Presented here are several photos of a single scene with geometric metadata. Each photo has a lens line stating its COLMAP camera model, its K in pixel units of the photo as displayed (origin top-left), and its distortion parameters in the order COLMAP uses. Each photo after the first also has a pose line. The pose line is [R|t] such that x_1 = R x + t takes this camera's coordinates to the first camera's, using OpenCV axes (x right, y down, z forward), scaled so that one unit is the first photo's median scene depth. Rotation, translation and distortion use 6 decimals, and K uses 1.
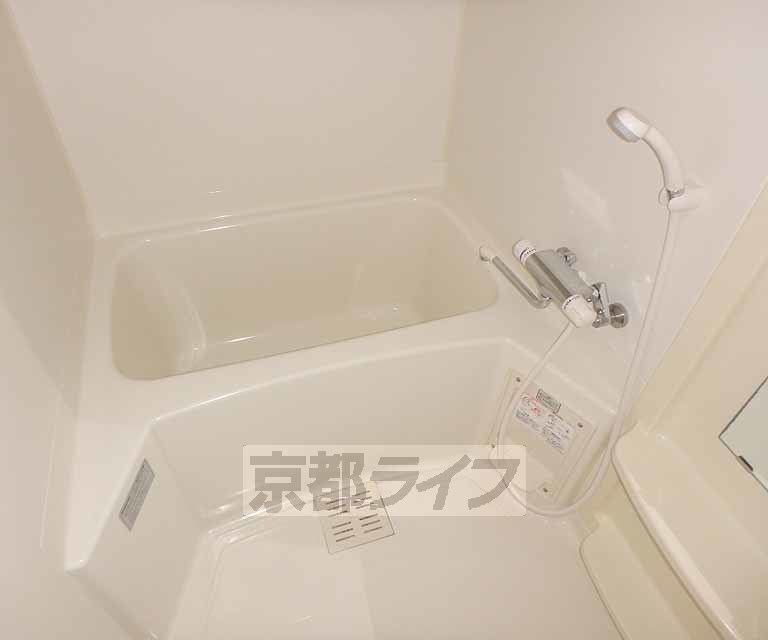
lens RADIAL K [[535.1, 0, 381.4], [0, 535.1, 306.7], [0, 0, 1]] dist [-0.011402, -0.002537]
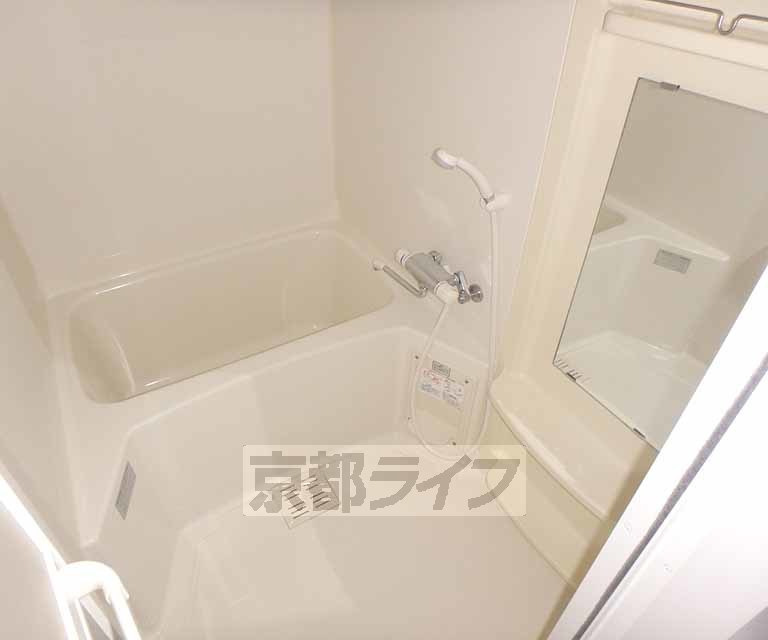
lens RADIAL K [[559.2, 0, 384.0], [0, 559.2, 320.0], [0, 0, 1]] dist [-0.008178, 0.002848]
pose [[0.978087, -0.149024, 0.145390, -0.002816], [0.157238, 0.986457, -0.046681, 0.106463], [-0.136464, 0.068519, 0.988273, -0.345802]]
